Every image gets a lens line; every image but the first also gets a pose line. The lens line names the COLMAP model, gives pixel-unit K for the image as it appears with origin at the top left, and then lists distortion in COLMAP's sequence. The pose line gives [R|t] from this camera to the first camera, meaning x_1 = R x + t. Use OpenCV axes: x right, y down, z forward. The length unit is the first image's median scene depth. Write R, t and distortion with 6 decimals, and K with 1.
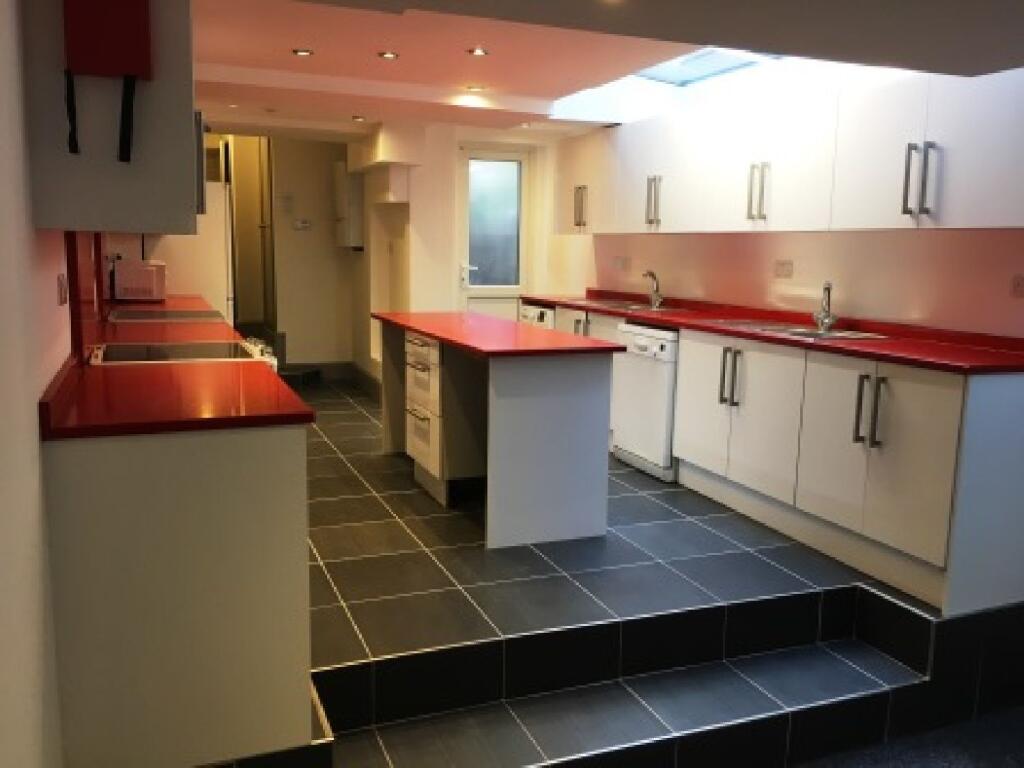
lens RADIAL K [[876.2, 0, 511.9], [0, 876.2, 384.5], [0, 0, 1]] dist [0.050527, -0.011568]
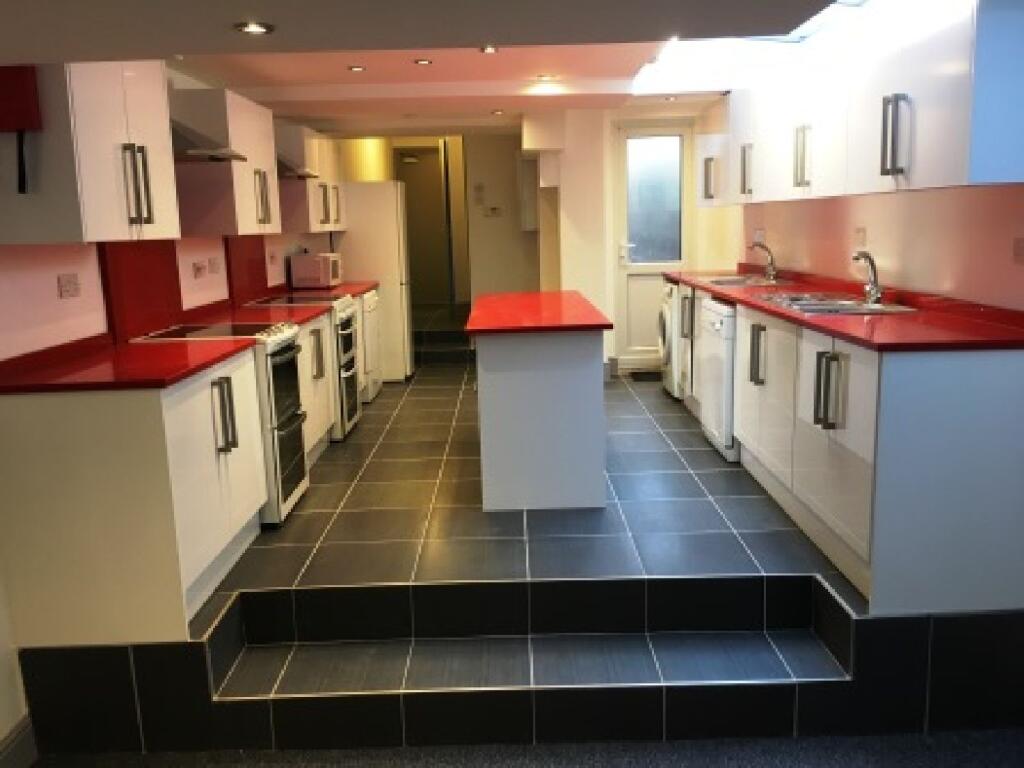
lens RADIAL K [[876.2, 0, 509.5], [0, 876.2, 383.7], [0, 0, 1]] dist [0.050527, -0.011568]
pose [[0.924179, 0.017757, -0.381547, 0.324185], [-0.007832, 0.999590, 0.027551, -0.000407], [0.381880, -0.022474, 0.923939, 0.008257]]
